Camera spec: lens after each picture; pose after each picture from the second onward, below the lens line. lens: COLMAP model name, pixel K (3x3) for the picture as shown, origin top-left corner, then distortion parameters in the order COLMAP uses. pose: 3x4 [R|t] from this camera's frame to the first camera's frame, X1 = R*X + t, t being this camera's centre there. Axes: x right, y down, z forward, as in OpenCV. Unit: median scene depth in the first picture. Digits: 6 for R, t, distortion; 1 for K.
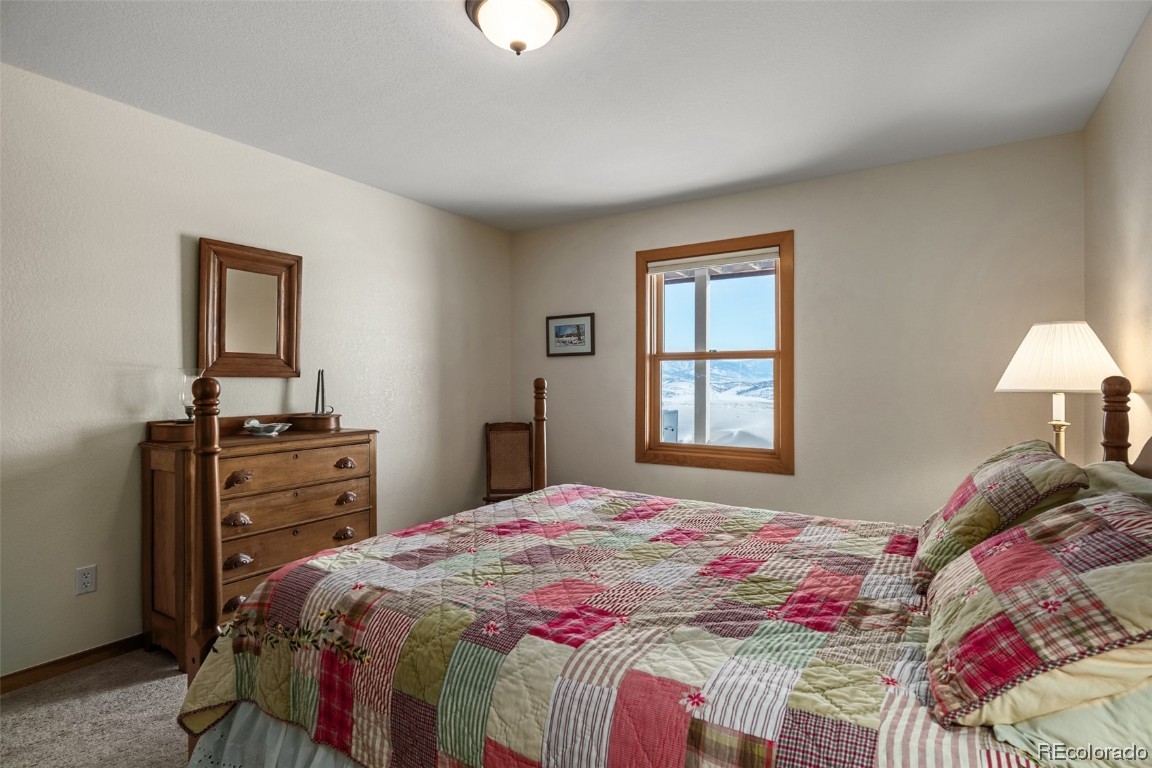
lens RADIAL K [[592.1, 0, 581.6], [0, 592.1, 381.6], [0, 0, 1]] dist [-0.004621, -0.000596]
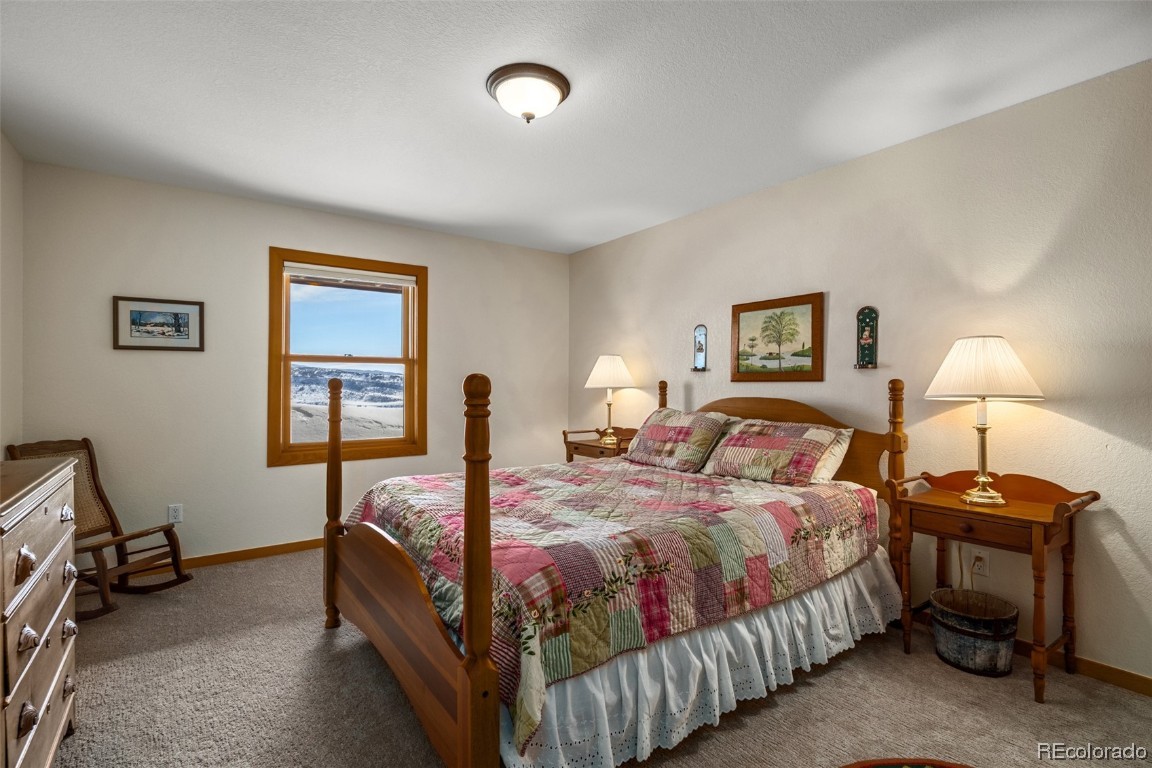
lens RADIAL K [[504.6, 0, 603.3], [0, 504.6, 388.4], [0, 0, 1]] dist [-0.009522, 0.001183]
pose [[0.355932, -0.005917, 0.934493, -0.516982], [-0.001053, 0.999977, 0.006733, 0.003799], [-0.934511, -0.003381, 0.355917, 0.227076]]
